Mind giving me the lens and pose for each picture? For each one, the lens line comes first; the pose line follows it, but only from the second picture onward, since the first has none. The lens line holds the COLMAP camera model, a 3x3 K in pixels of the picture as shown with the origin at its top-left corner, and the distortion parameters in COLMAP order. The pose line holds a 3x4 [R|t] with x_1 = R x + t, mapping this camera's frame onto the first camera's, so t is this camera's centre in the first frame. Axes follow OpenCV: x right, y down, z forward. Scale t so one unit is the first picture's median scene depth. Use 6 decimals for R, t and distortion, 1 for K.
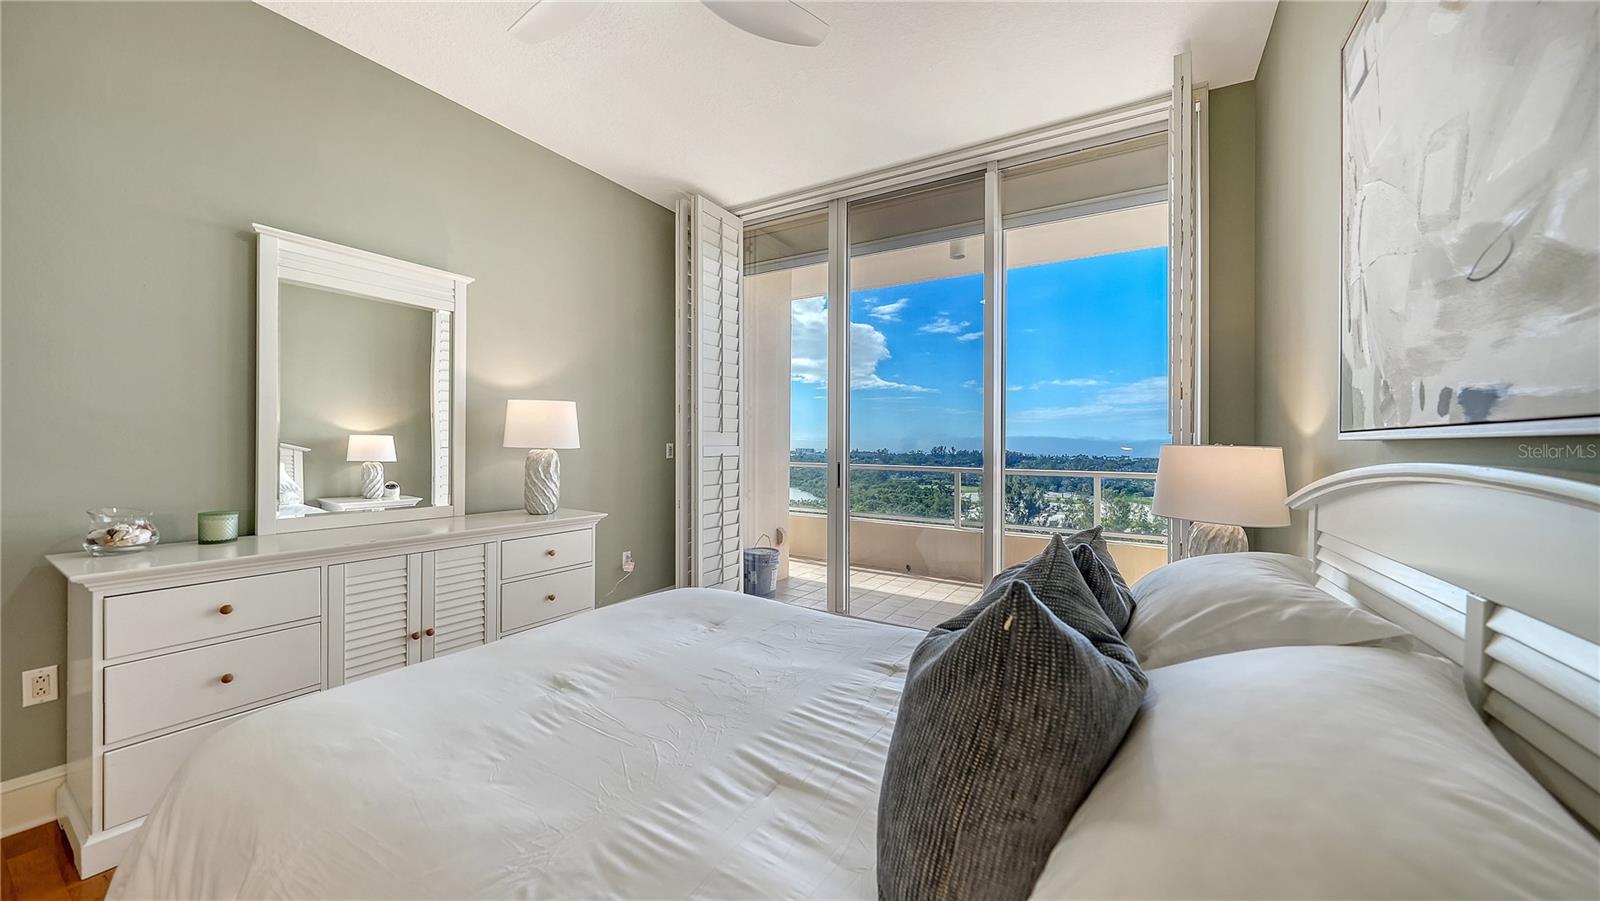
lens RADIAL K [[563.1, 0, 800.0], [0, 563.1, 450.5], [0, 0, 1]] dist [0.000232, -0.000050]
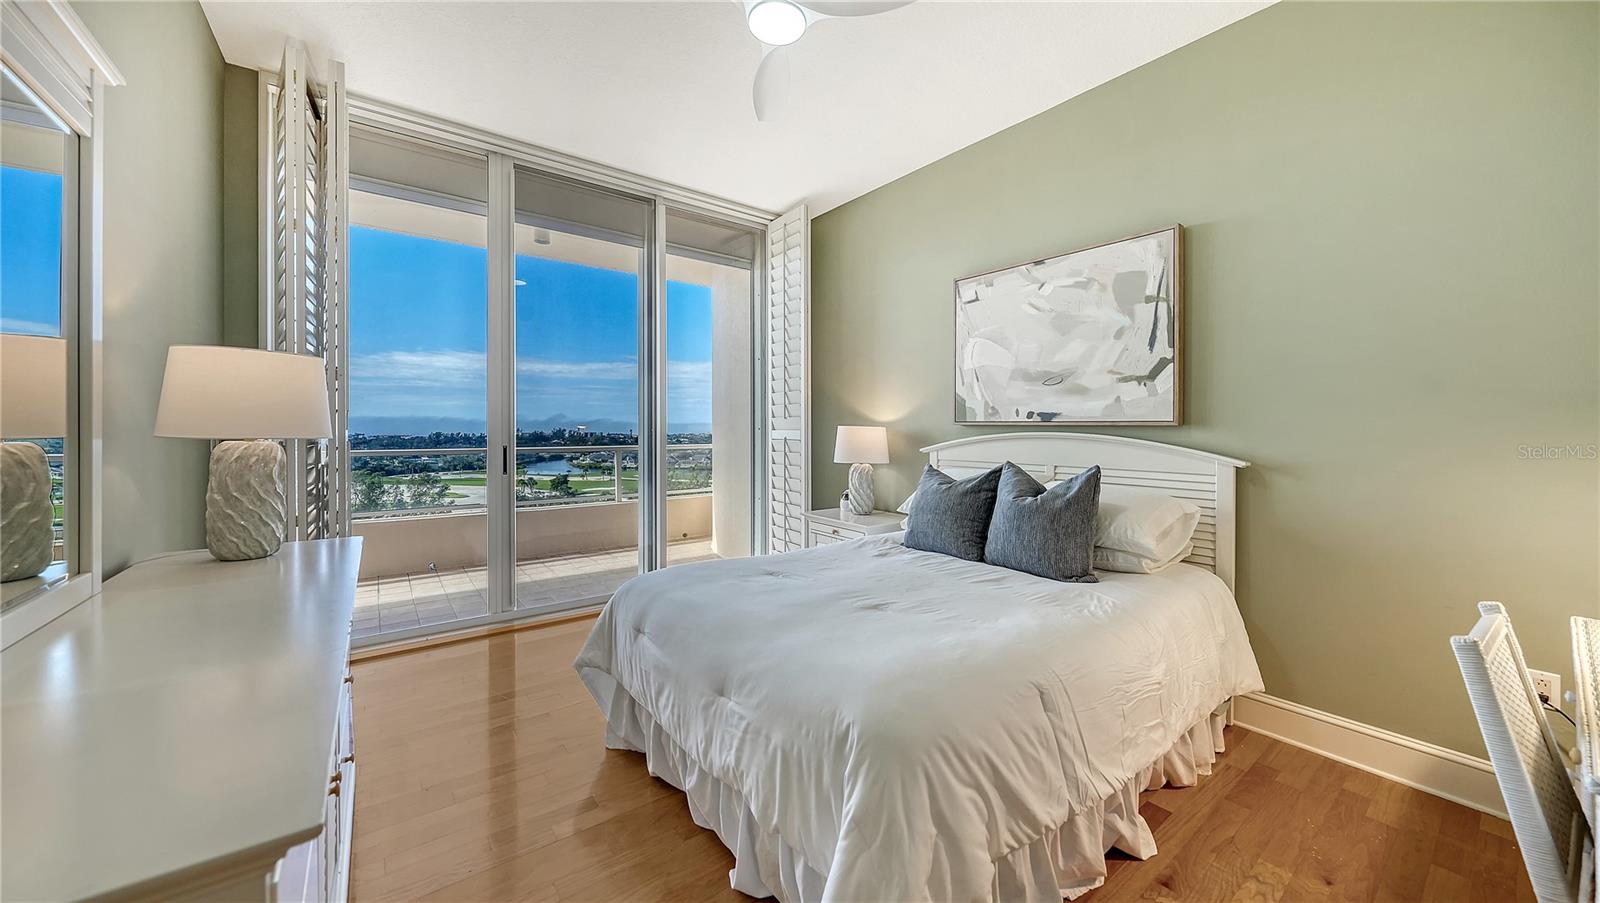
lens RADIAL K [[553.7, 0, 796.8], [0, 553.7, 438.9], [0, 0, 1]] dist [-0.000254, -0.000237]
pose [[0.378049, -0.031048, 0.925265, -0.681932], [0.010729, 0.999517, 0.029156, -0.013620], [-0.925723, -0.001095, 0.378200, 0.263383]]
